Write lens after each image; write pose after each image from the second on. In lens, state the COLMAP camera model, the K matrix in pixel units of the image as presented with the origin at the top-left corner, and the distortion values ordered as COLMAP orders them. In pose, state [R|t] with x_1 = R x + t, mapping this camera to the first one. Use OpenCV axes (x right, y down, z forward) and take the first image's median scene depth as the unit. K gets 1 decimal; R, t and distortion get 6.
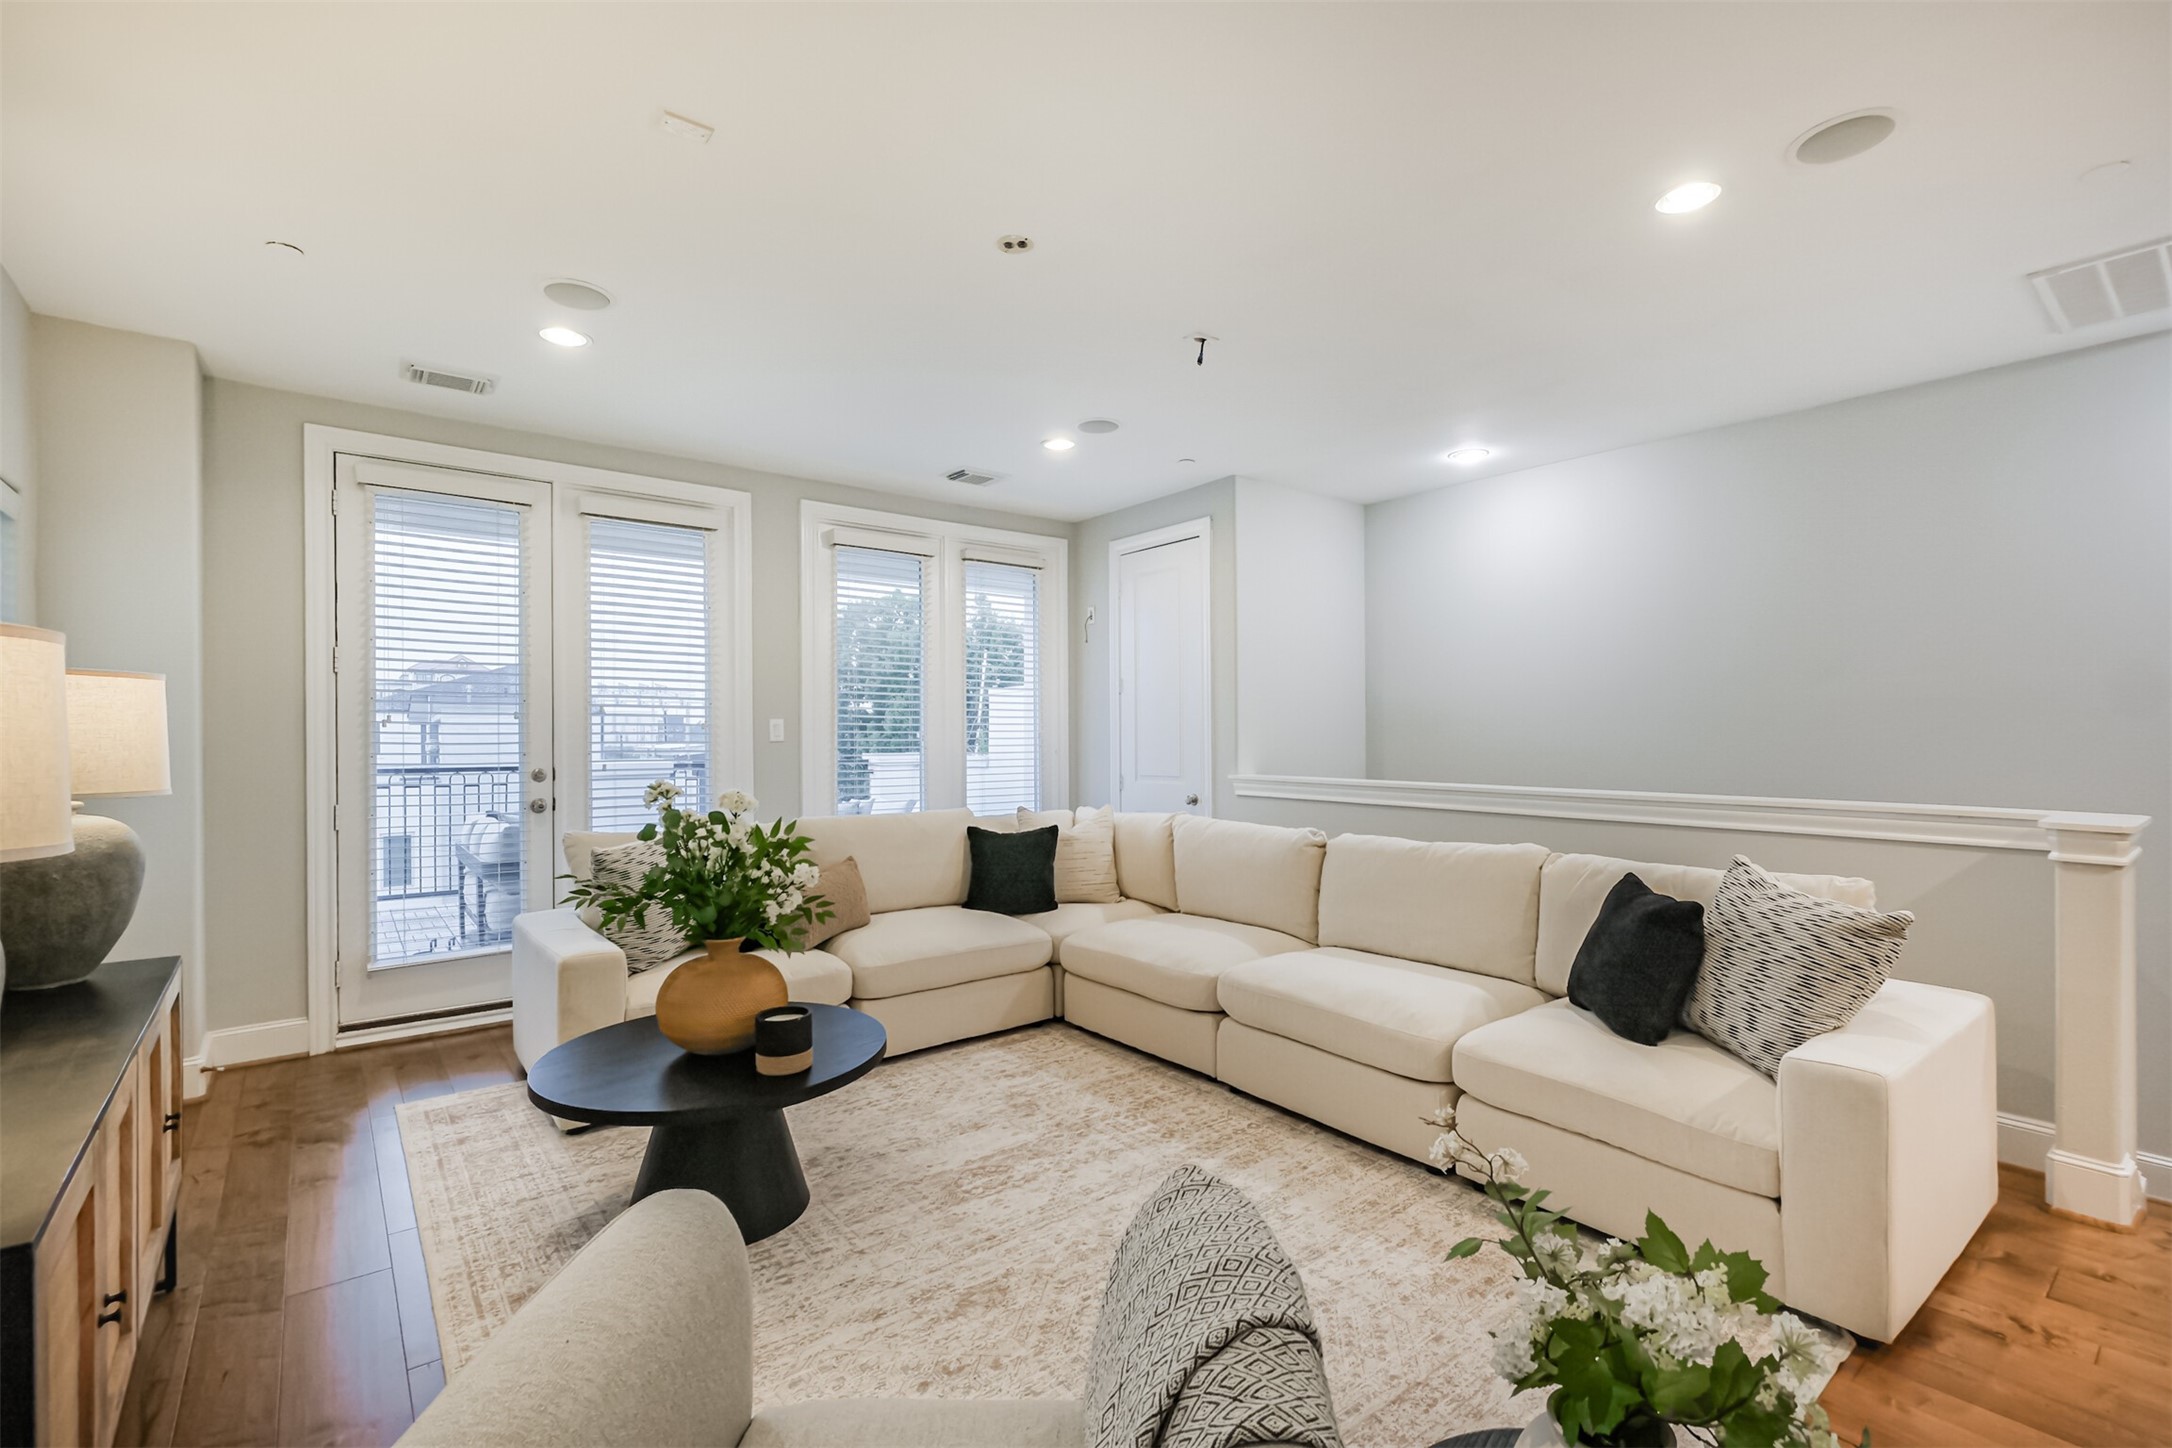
lens RADIAL K [[962.3, 0, 1086.5], [0, 962.3, 728.0], [0, 0, 1]] dist [0.020601, -0.001391]
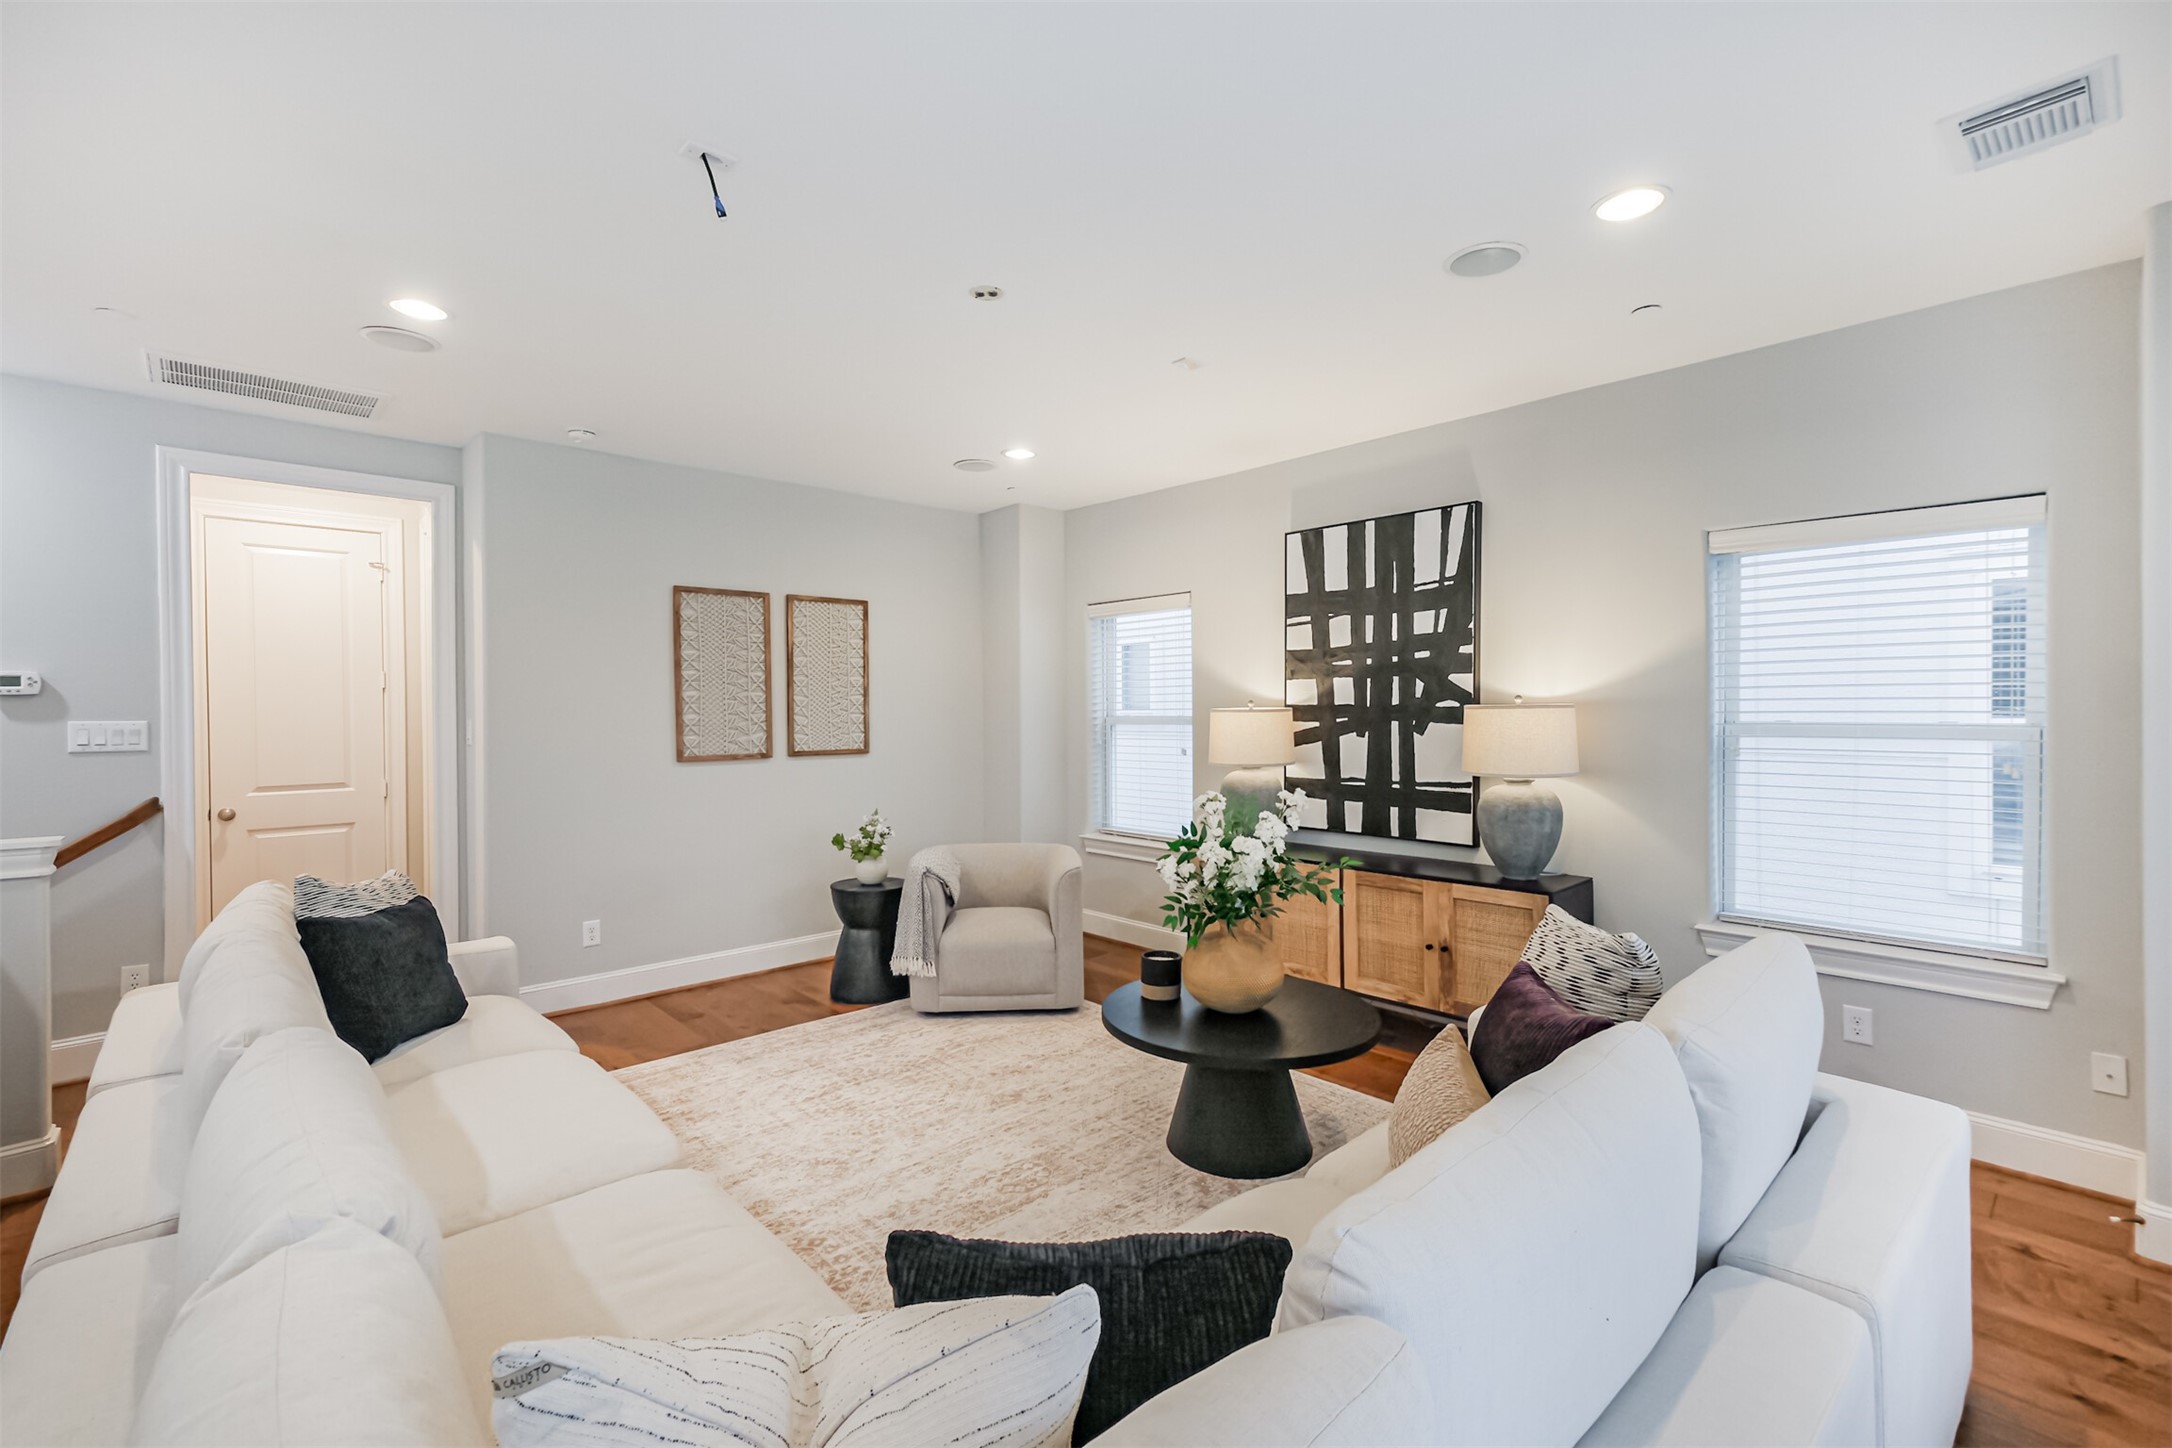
lens RADIAL K [[962.3, 0, 1084.7], [0, 962.3, 721.6], [0, 0, 1]] dist [0.020601, -0.001391]
pose [[-0.997357, 0.008784, -0.072118, -0.117986], [0.008245, 0.999936, 0.007769, -0.041661], [0.072182, 0.007154, -0.997366, 2.420414]]
